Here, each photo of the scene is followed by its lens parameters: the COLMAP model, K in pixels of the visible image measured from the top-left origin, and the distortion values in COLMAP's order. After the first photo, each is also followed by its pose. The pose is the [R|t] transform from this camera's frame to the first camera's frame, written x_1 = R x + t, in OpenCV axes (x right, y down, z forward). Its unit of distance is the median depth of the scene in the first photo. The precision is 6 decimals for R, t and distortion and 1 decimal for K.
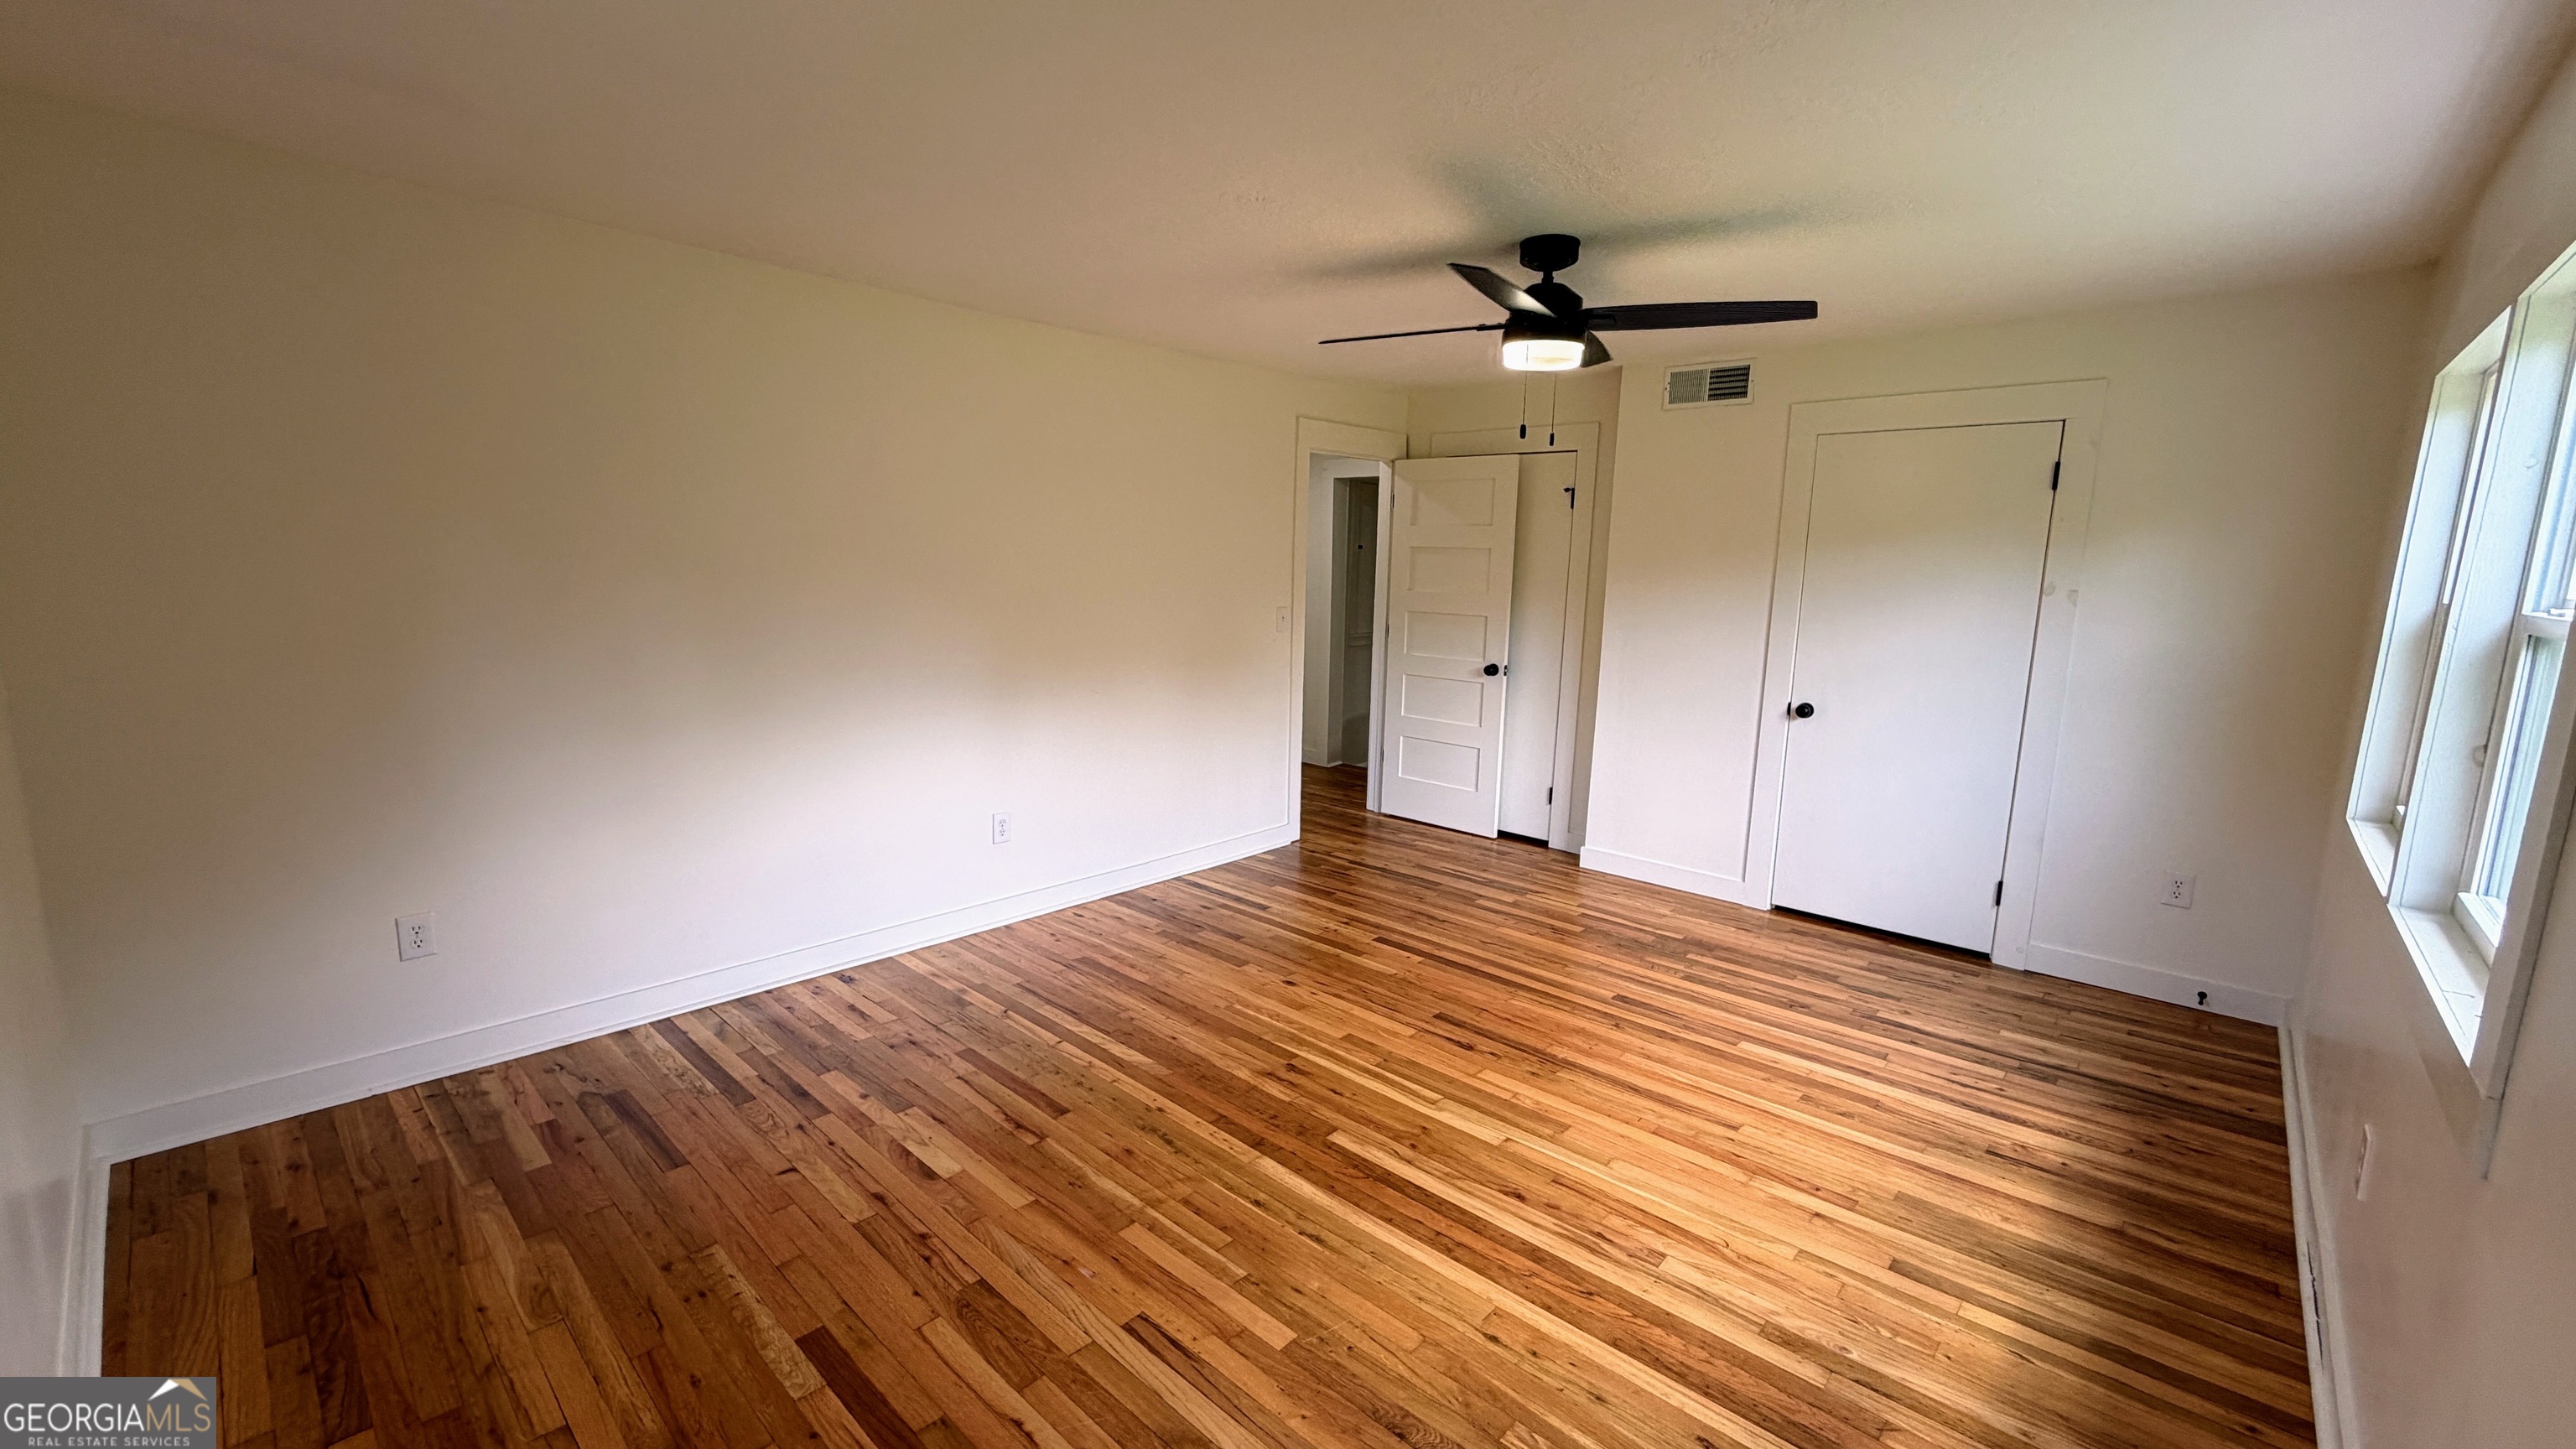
lens RADIAL K [[1027.3, 0, 1288.9], [0, 1027.3, 725.9], [0, 0, 1]] dist [-0.001394, -0.000075]
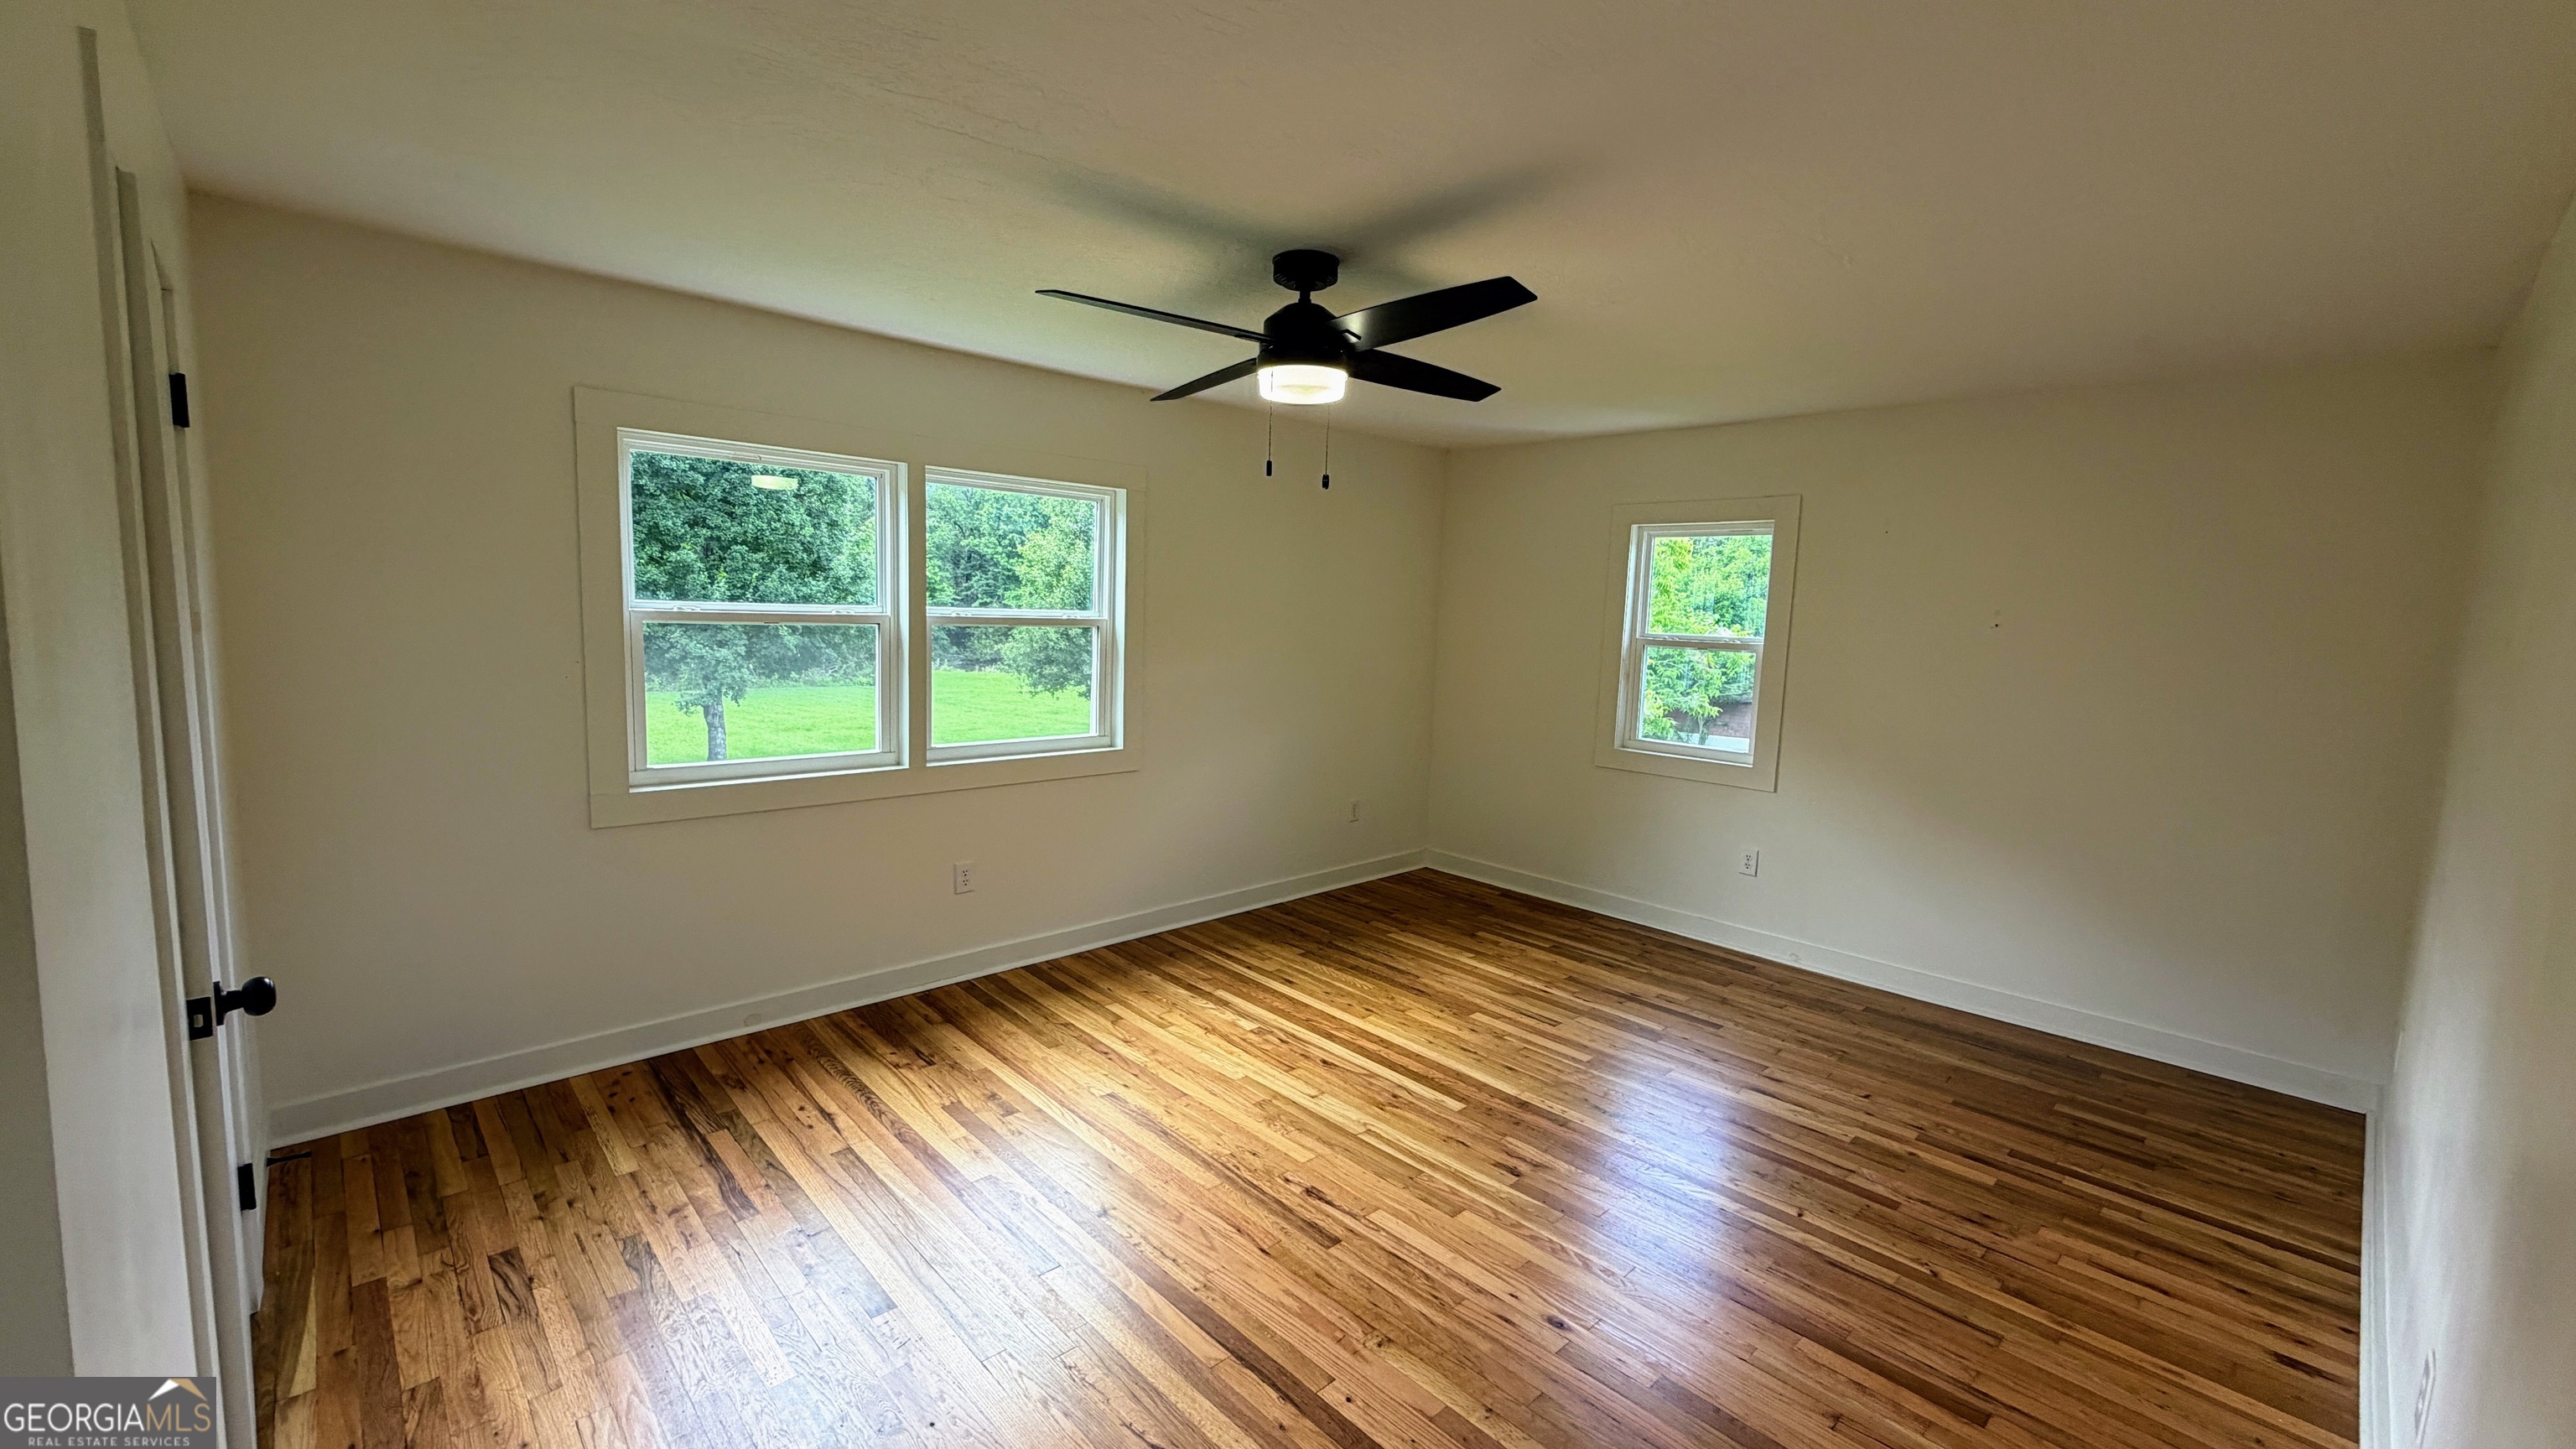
lens RADIAL K [[1027.3, 0, 1287.0], [0, 1027.3, 720.6], [0, 0, 1]] dist [-0.001394, -0.000075]
pose [[-0.996168, -0.061706, 0.061978, 0.182311], [-0.042201, 0.959844, 0.277343, -0.320251], [-0.076602, 0.273665, -0.958770, 1.868176]]
